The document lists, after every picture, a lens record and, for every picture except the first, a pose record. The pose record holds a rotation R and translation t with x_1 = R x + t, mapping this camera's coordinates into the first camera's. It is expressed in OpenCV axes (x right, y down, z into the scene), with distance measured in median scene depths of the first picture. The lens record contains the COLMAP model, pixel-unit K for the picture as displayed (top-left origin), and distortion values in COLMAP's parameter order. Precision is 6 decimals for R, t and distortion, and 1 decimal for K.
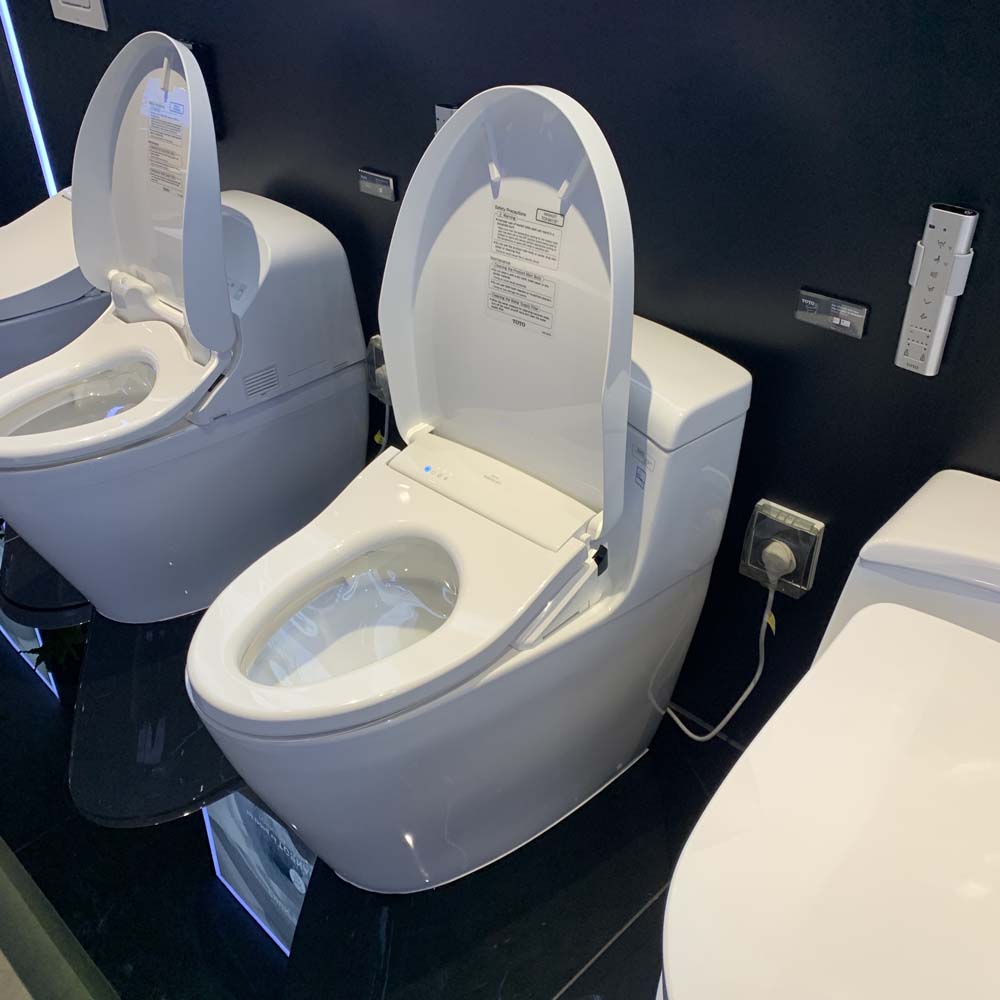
lens RADIAL K [[1035.0, 0, 502.4], [0, 1035.0, 529.3], [0, 0, 1]] dist [0.091462, 0.002289]
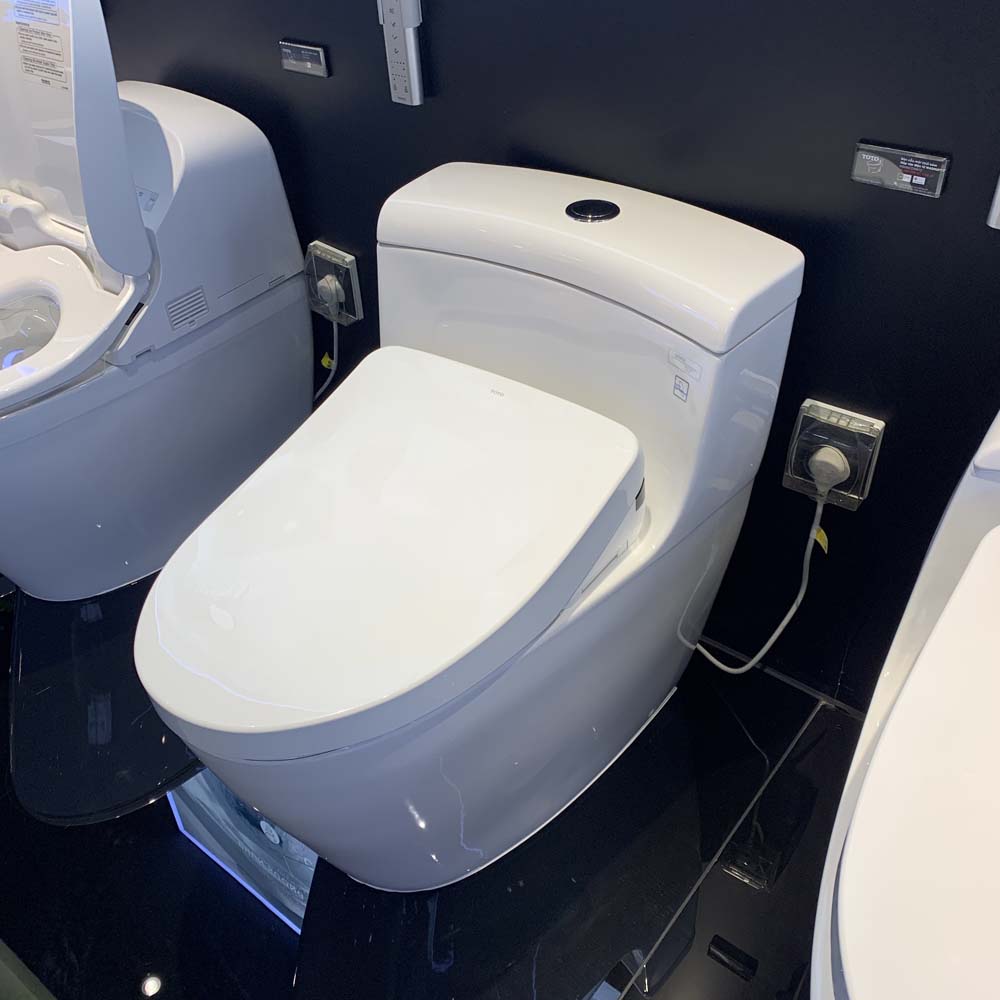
lens RADIAL K [[1030.8, 0, 500.0], [0, 1030.8, 500.0], [0, 0, 1]] dist [0.031392, 0.040515]
pose [[0.992632, -0.095764, 0.074230, -0.059979], [0.090470, 0.993317, 0.071672, -0.025448], [-0.080597, -0.064429, 0.994662, 0.141128]]
